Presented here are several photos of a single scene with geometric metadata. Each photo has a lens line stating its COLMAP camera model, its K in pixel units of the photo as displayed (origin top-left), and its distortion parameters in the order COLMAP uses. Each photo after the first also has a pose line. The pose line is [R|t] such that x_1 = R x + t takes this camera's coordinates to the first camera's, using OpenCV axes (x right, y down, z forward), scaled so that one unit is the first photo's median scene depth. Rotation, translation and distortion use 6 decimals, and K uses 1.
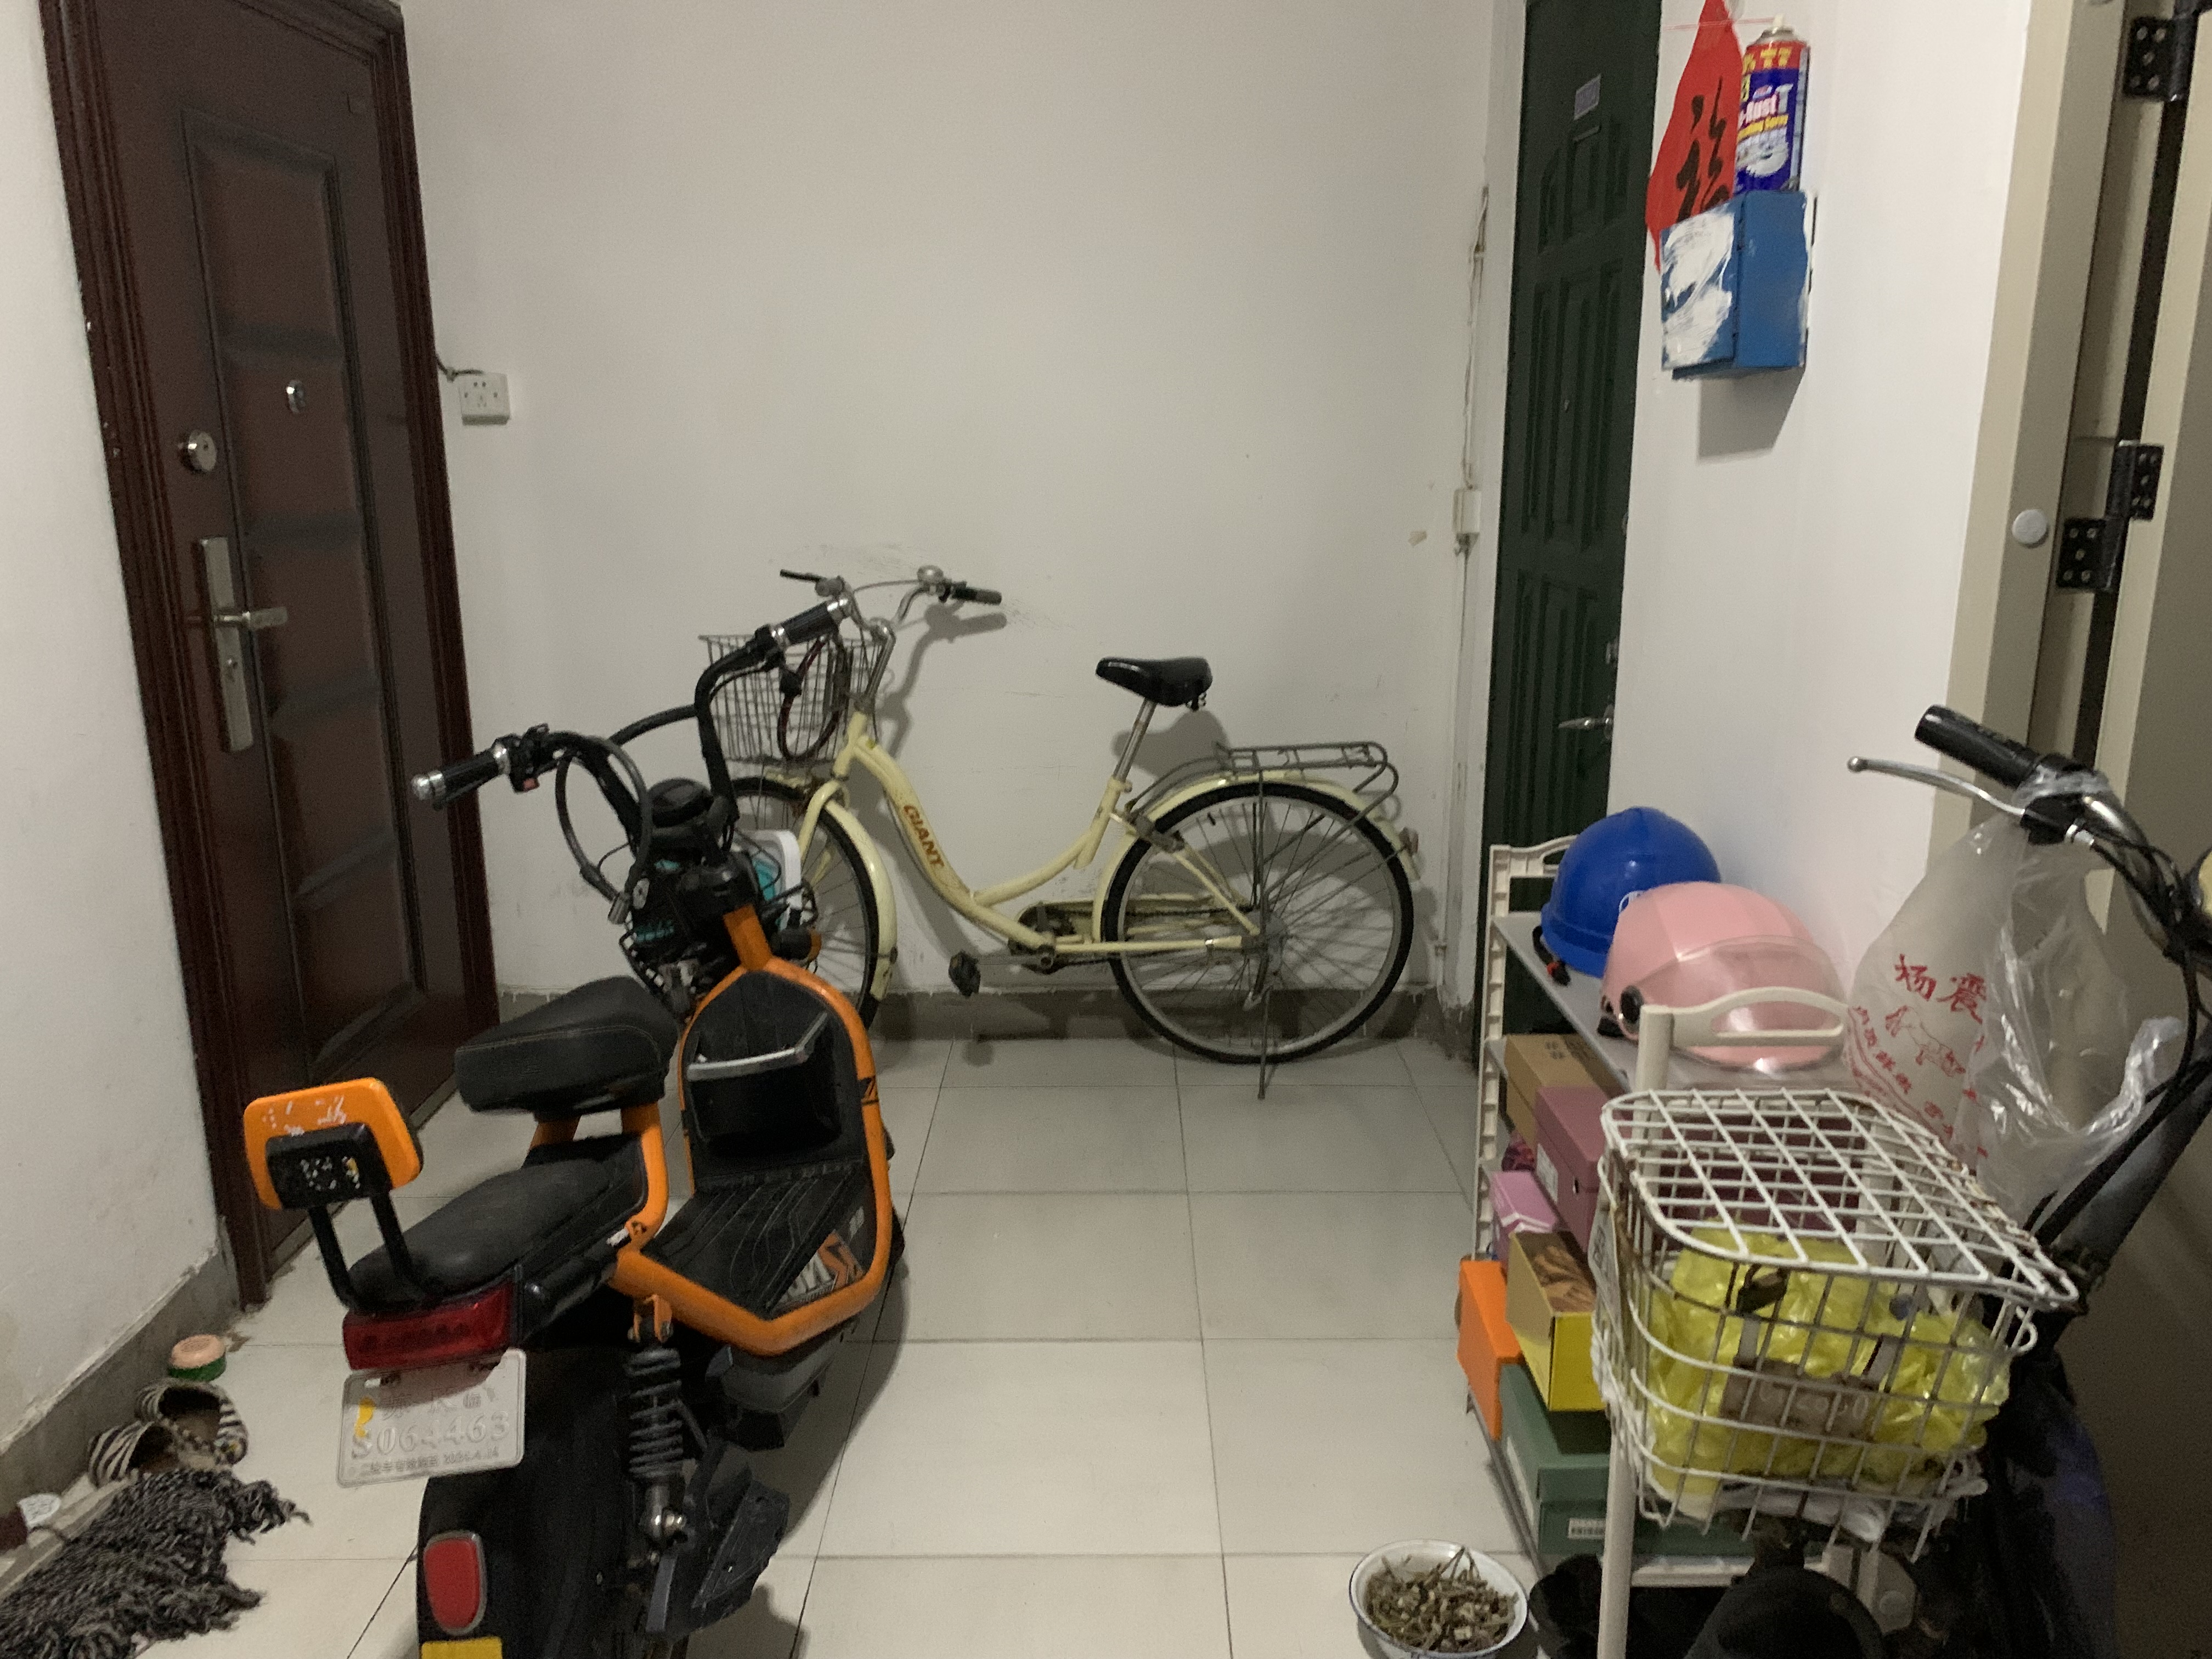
lens RADIAL K [[1667.1, 0, 1107.1], [0, 1667.1, 799.9], [0, 0, 1]] dist [0.003227, 0.003555]
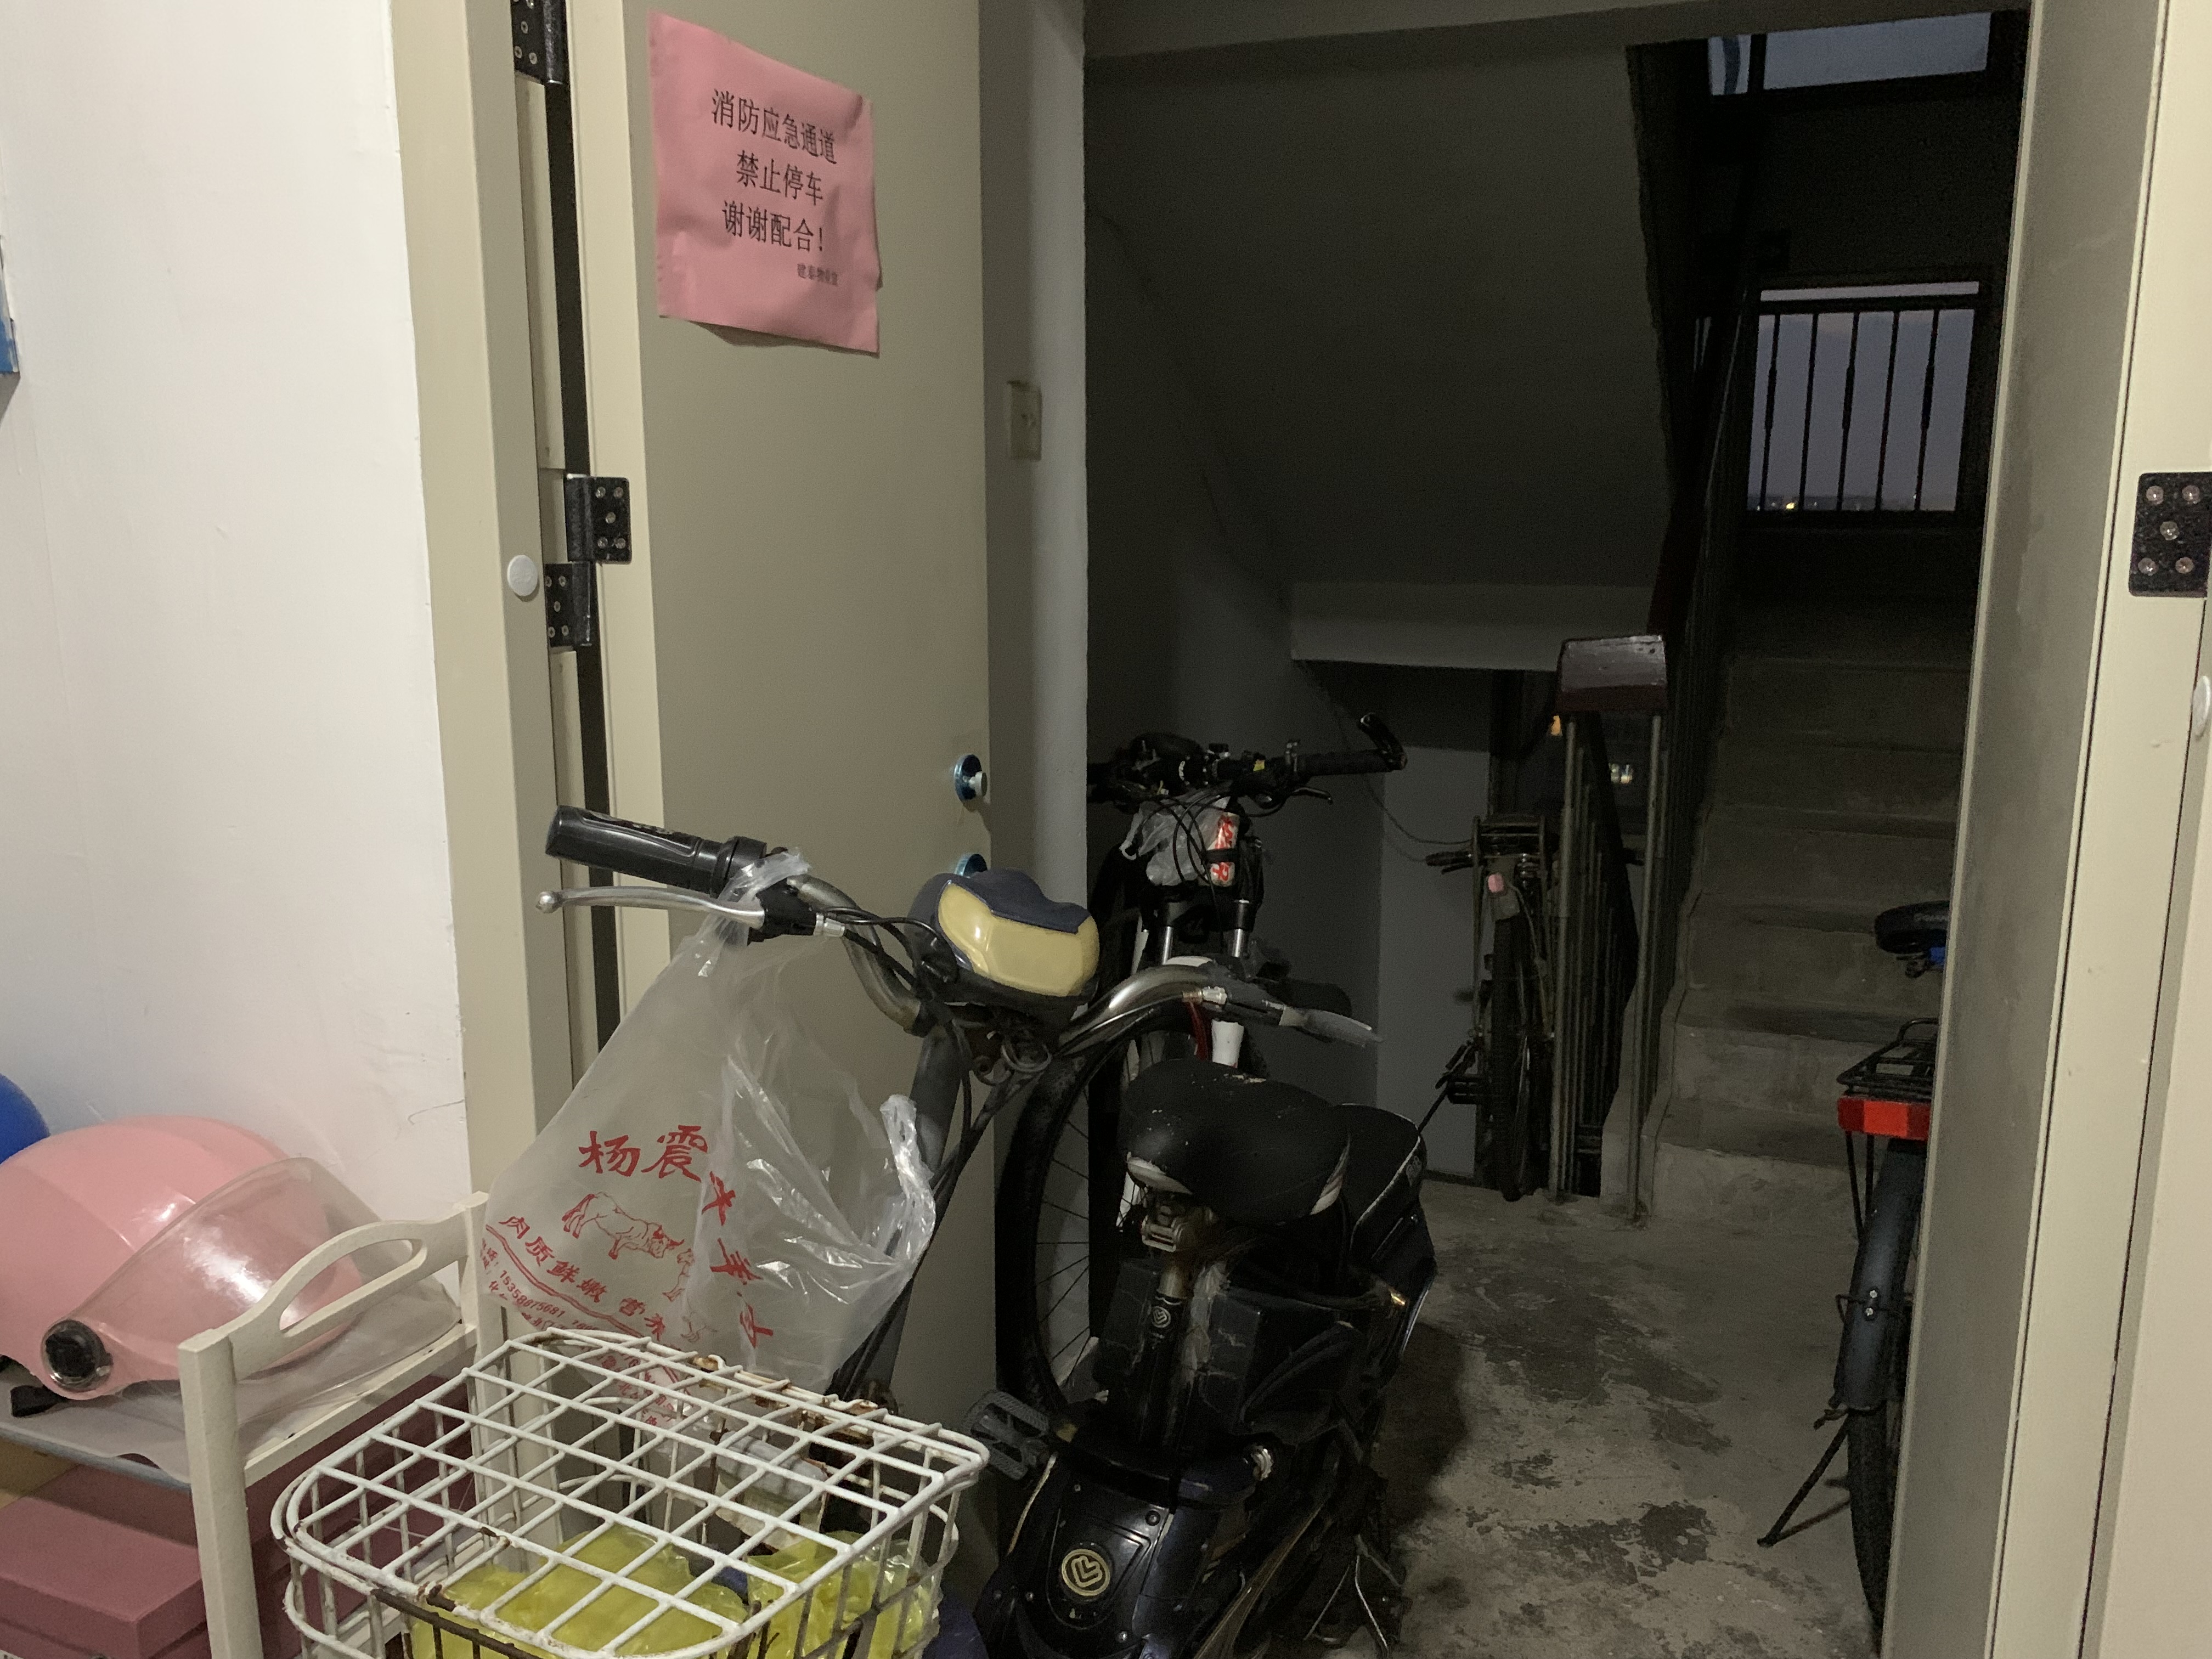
lens RADIAL K [[1667.1, 0, 1107.1], [0, 1667.1, 799.9], [0, 0, 1]] dist [0.003227, 0.003555]
pose [[0.381881, -0.159183, 0.910400, -0.100806], [0.200963, 0.975788, 0.086319, -0.071329], [-0.902098, 0.149993, 0.404625, 0.438878]]
